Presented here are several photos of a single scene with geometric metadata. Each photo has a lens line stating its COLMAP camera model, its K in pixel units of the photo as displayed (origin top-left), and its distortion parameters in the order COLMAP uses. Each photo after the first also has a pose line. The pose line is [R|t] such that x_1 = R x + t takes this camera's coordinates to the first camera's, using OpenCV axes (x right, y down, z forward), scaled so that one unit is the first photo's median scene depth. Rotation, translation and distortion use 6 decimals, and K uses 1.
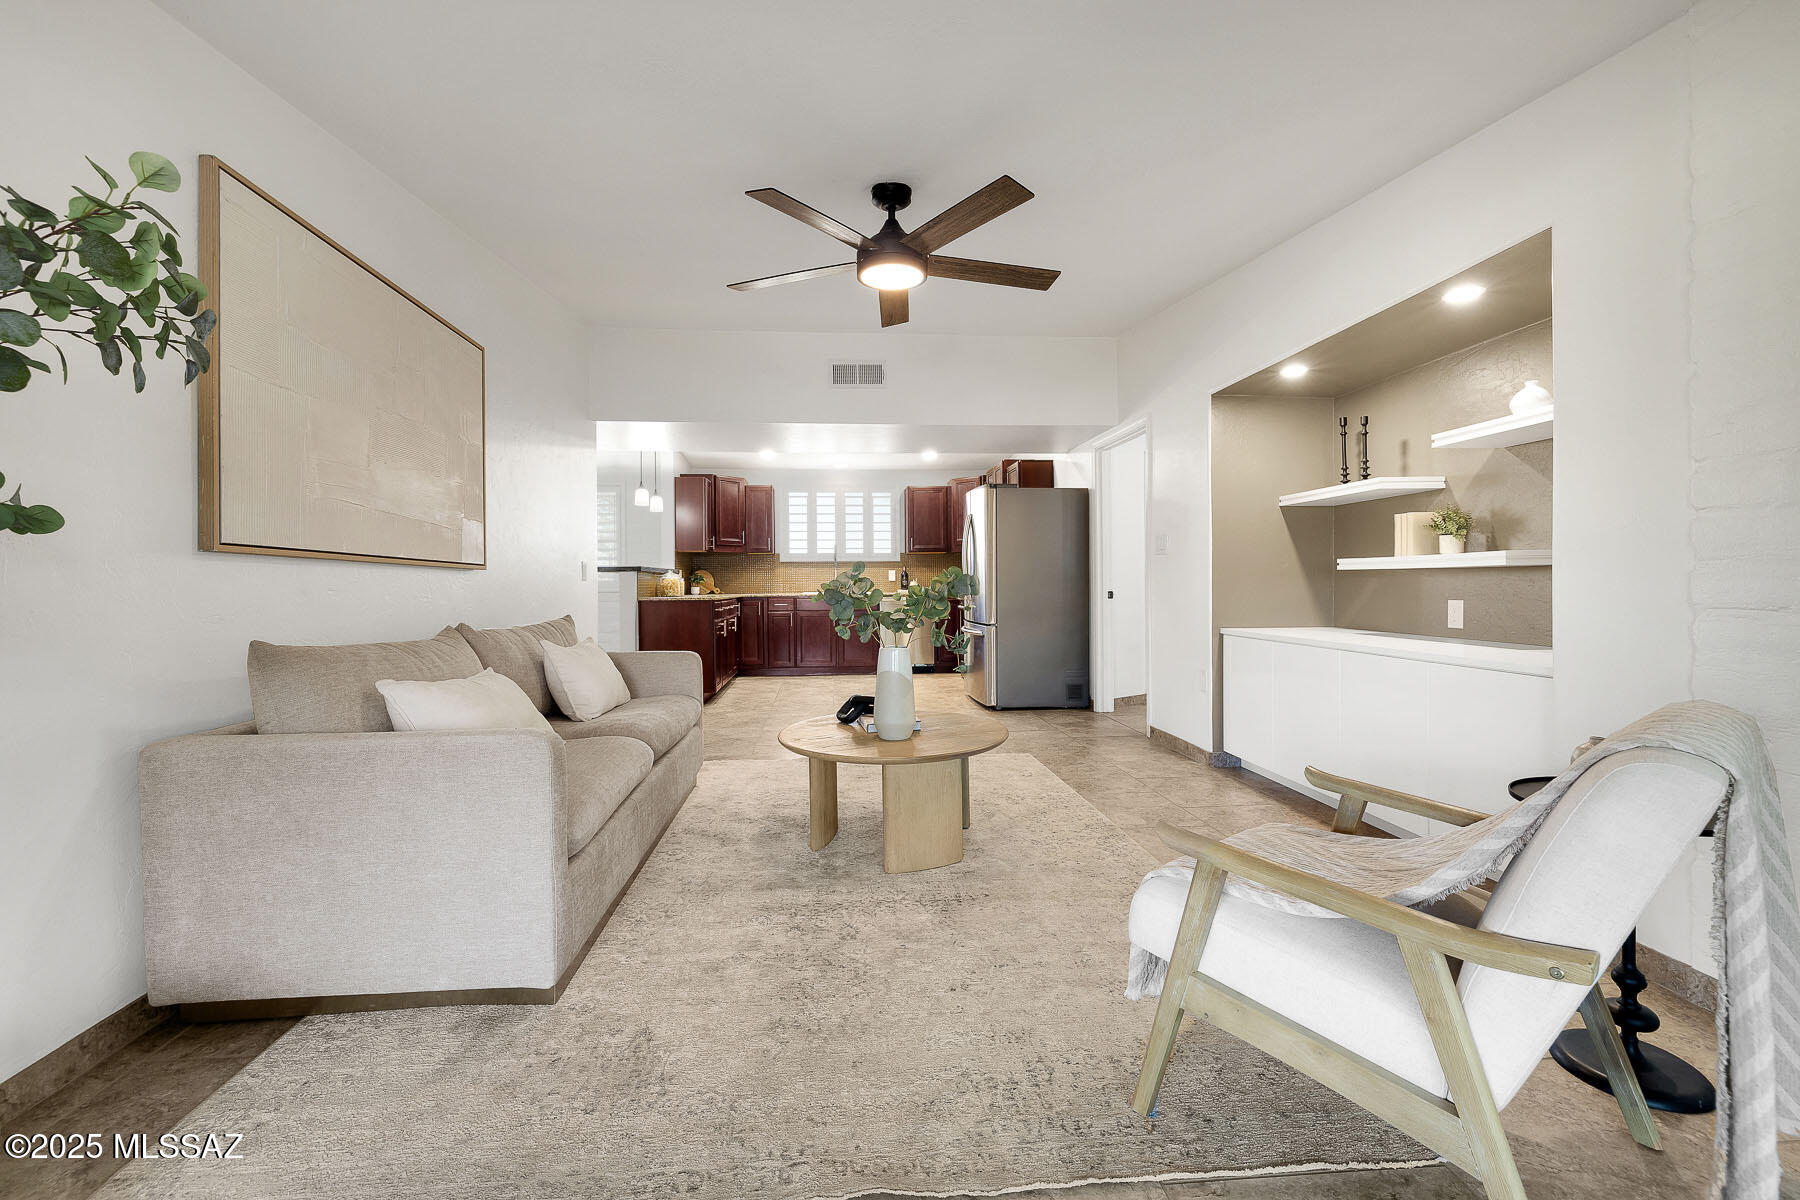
lens RADIAL K [[754.6, 0, 886.0], [0, 754.6, 588.2], [0, 0, 1]] dist [0.000923, 0.000191]
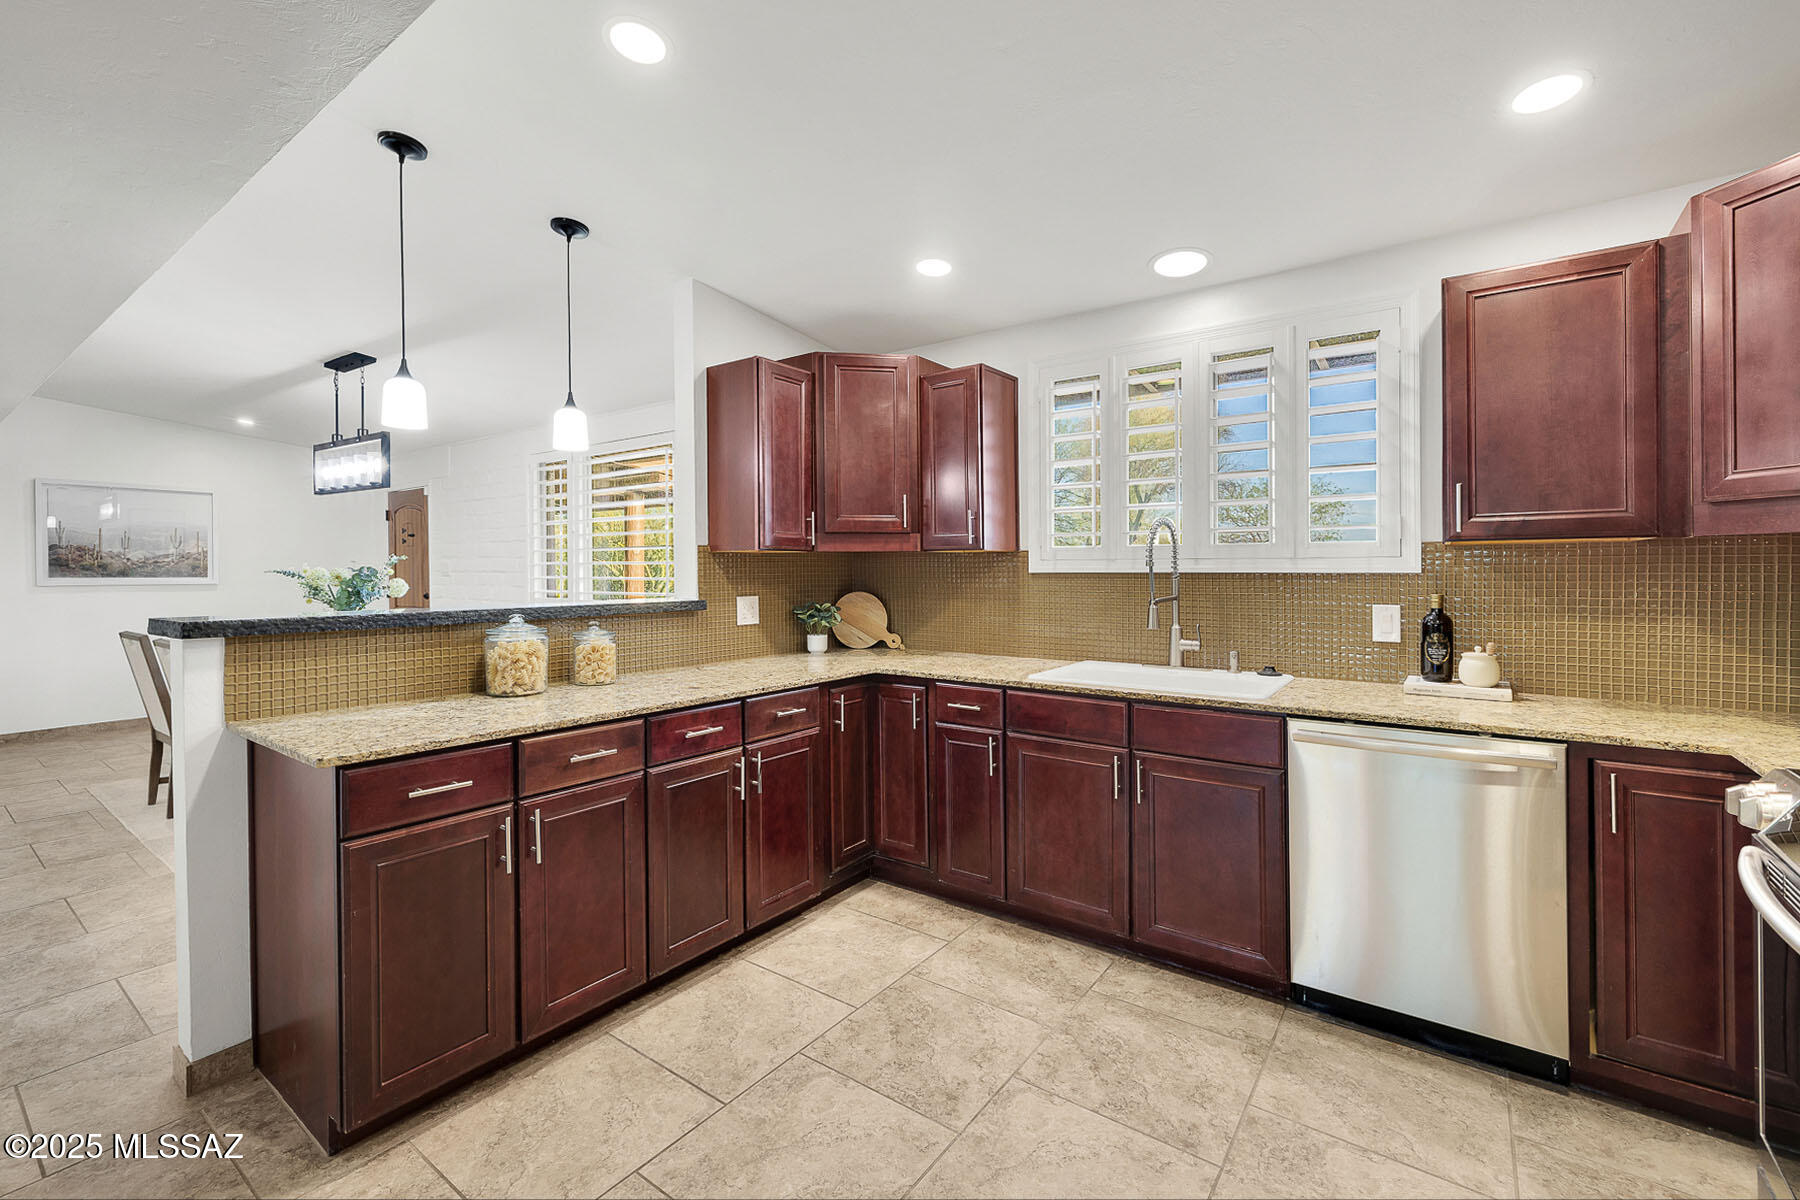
lens RADIAL K [[771.0, 0, 904.2], [0, 771.0, 573.0], [0, 0, 1]] dist [-0.000445, 0.000201]
pose [[0.759675, 0.007344, -0.650262, 0.063025], [-0.005241, 0.999973, 0.005171, -0.038975], [0.650282, -0.000520, 0.759693, 0.718537]]
